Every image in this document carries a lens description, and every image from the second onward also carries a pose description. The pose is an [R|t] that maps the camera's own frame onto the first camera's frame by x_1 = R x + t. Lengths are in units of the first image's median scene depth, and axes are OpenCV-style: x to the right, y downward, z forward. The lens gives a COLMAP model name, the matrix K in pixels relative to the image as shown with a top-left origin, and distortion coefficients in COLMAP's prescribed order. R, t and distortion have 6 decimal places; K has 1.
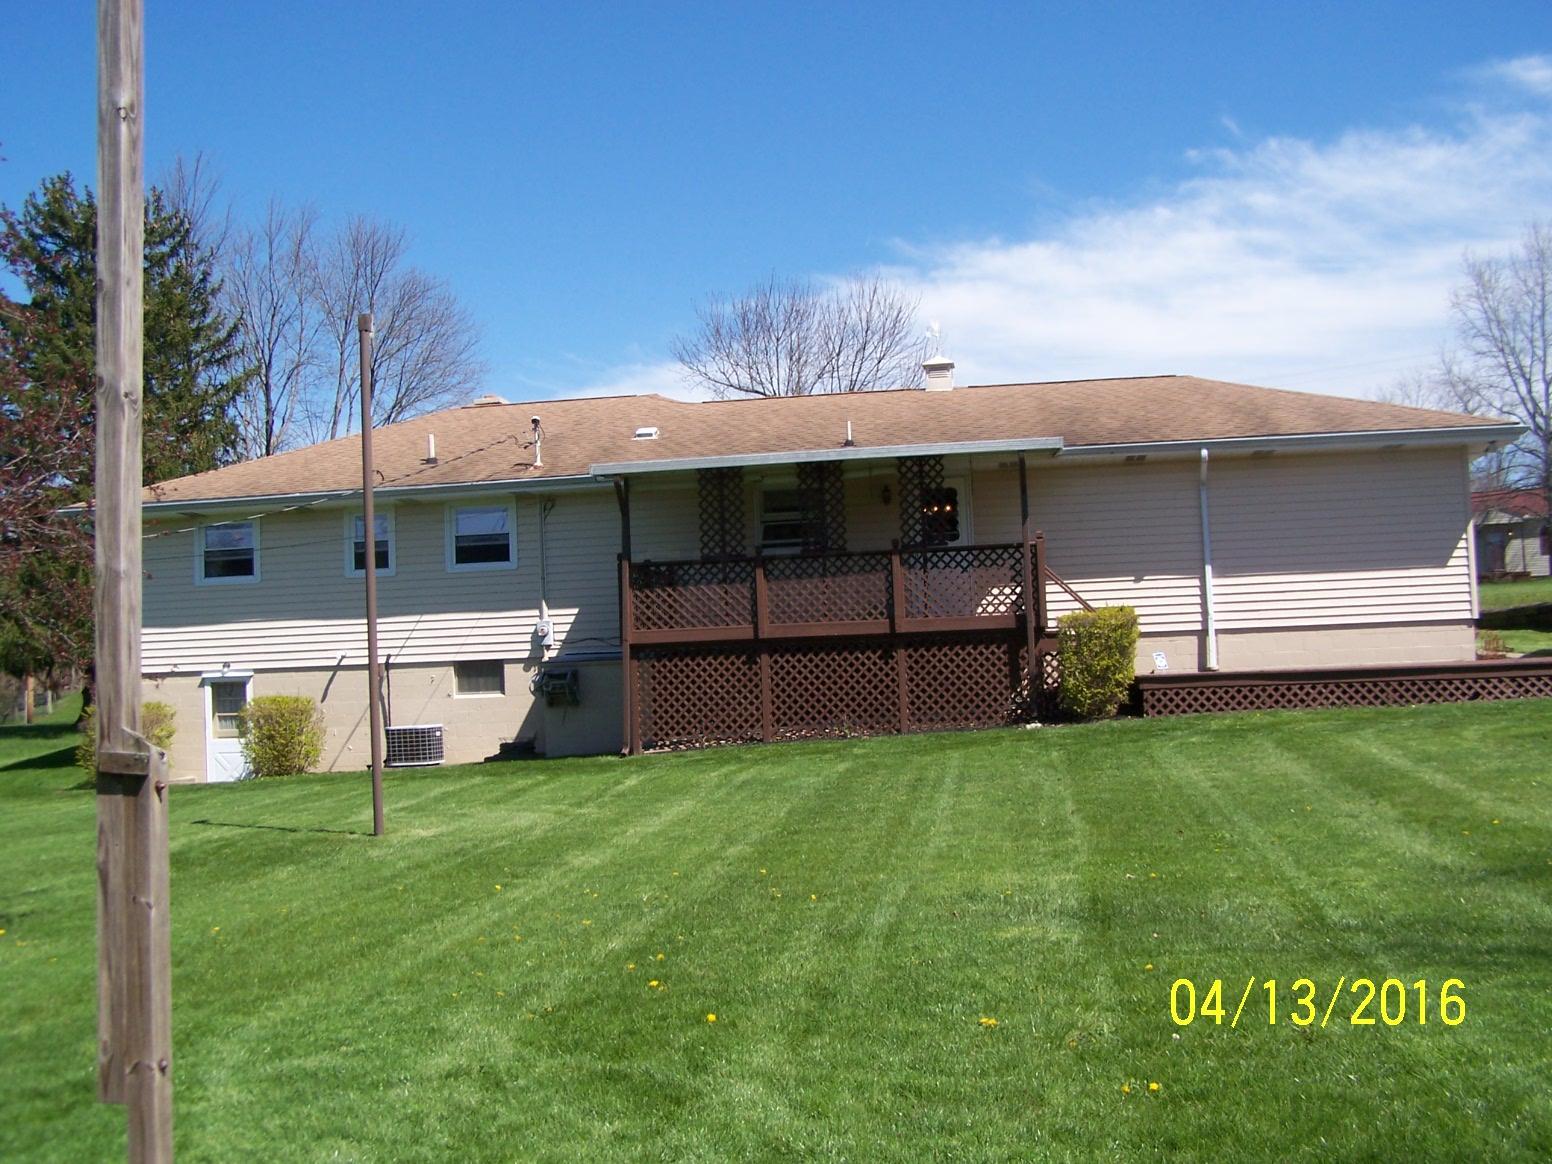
lens RADIAL K [[1722.6, 0, 776.0], [0, 1722.6, 582.0], [0, 0, 1]] dist [-0.199600, 0.274893]
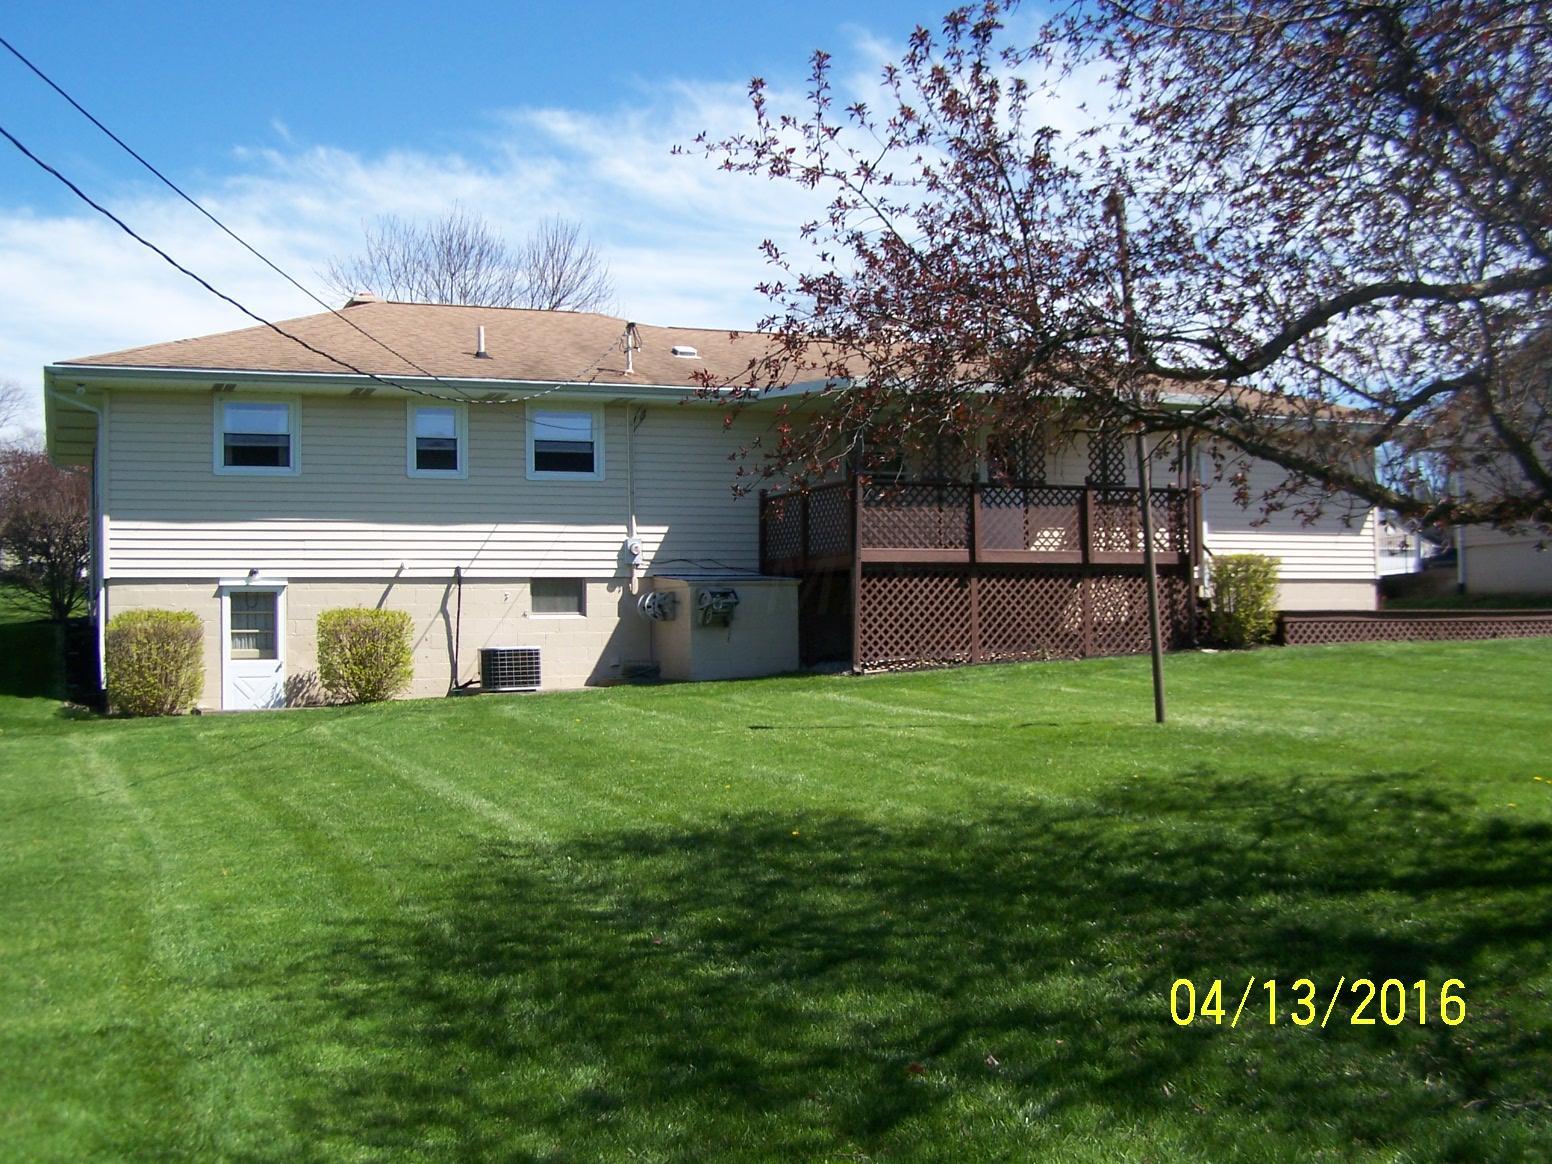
lens RADIAL K [[1674.8, 0, 776.0], [0, 1674.8, 582.0], [0, 0, 1]] dist [-0.224935, 0.002216]
pose [[0.869859, 0.043399, 0.491387, -0.515007], [-0.048056, 0.998840, -0.003148, 0.045621], [-0.490954, -0.020876, 0.870936, 0.166168]]
